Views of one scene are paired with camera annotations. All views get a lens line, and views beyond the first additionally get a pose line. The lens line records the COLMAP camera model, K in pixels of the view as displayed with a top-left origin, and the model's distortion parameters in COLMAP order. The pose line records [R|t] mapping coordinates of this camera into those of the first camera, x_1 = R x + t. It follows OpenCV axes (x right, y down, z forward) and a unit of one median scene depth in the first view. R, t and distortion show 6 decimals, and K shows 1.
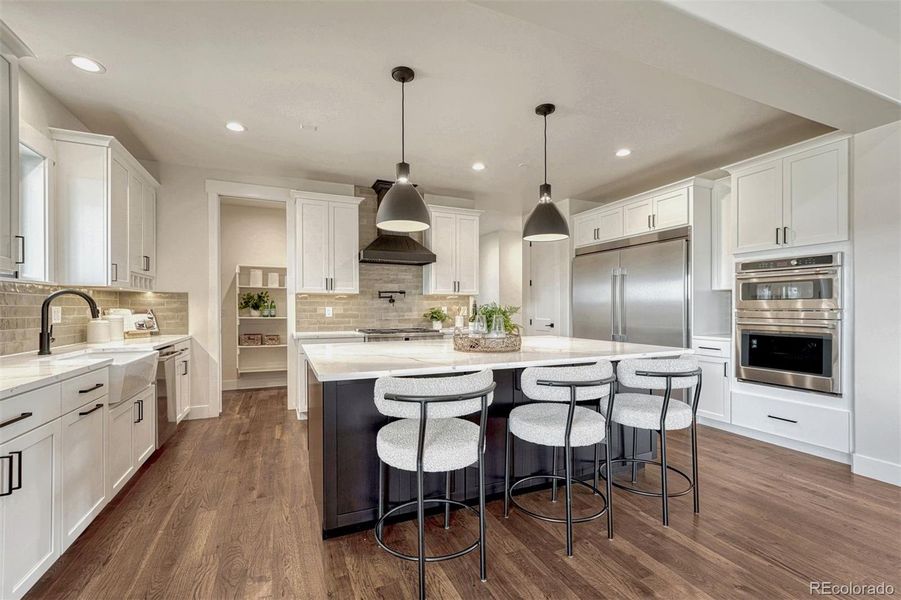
lens RADIAL K [[393.6, 0, 449.7], [0, 393.6, 314.2], [0, 0, 1]] dist [-0.000195, 0.000012]
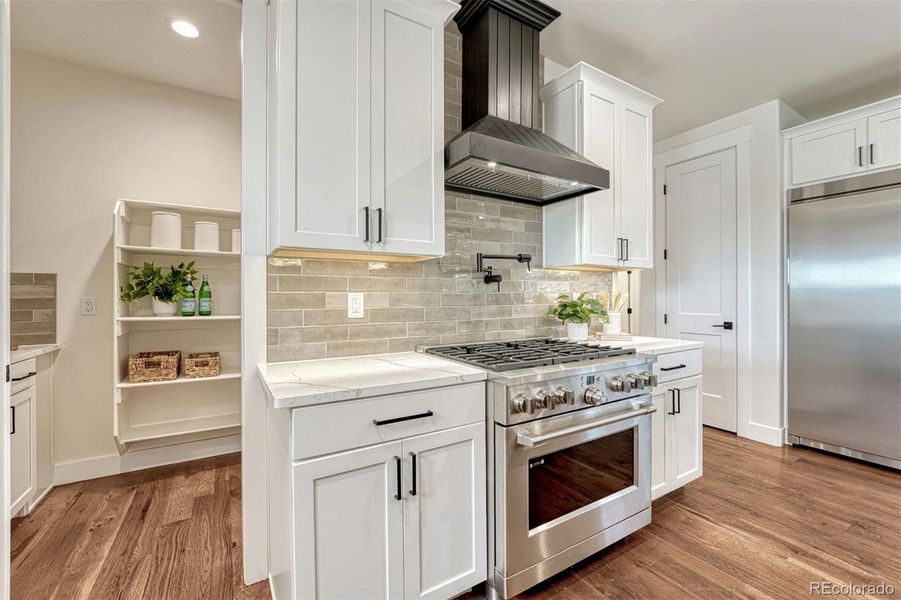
lens RADIAL K [[374.0, 0, 450.5], [0, 374.0, 300.0], [0, 0, 1]] dist [-0.005411, -0.000392]
pose [[0.990639, -0.004088, 0.136445, -0.255626], [0.005433, 0.999940, -0.009482, -0.006888], [-0.136398, 0.010134, 0.990602, 0.601964]]
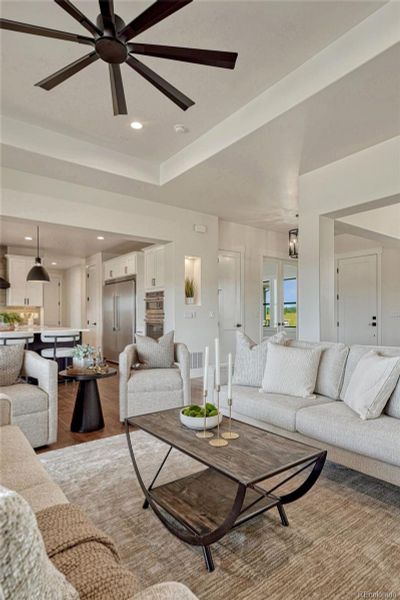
lens RADIAL K [[339.5, 0, 197.2], [0, 339.5, 316.1], [0, 0, 1]] dist [0.038864, 0.000012]
pose [[0.971176, -0.002498, 0.238349, 0.397231], [0.006128, 0.999876, -0.014490, 0.021364], [-0.238283, 0.015533, 0.971071, -0.664829]]
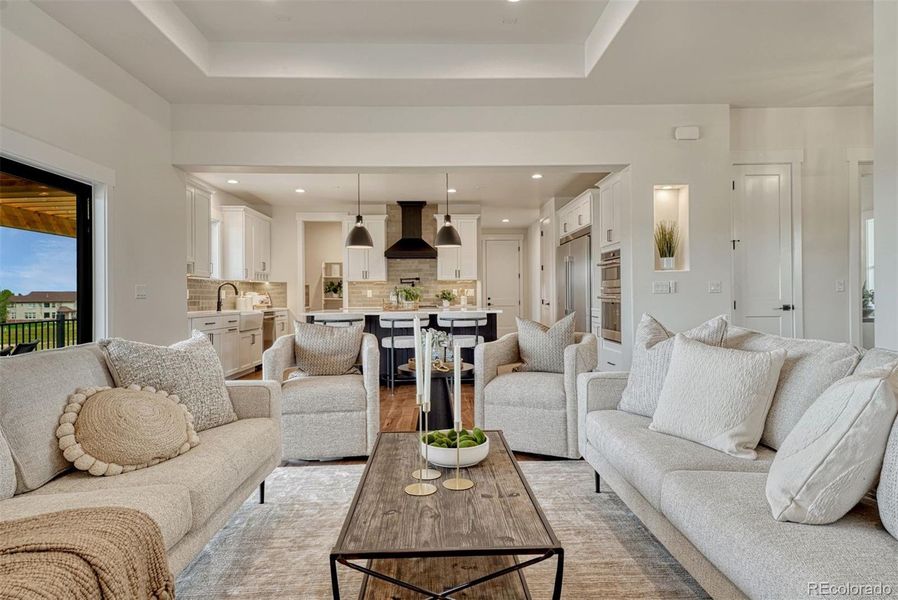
lens RADIAL K [[508.1, 0, 449.0], [0, 508.1, 300.0], [0, 0, 1]] dist [0.038864, 0.000012]
pose [[0.928194, -0.005583, -0.372054, 0.645168], [0.003522, 0.999974, -0.006217, 0.029479], [0.372080, 0.004460, 0.928190, -0.618890]]
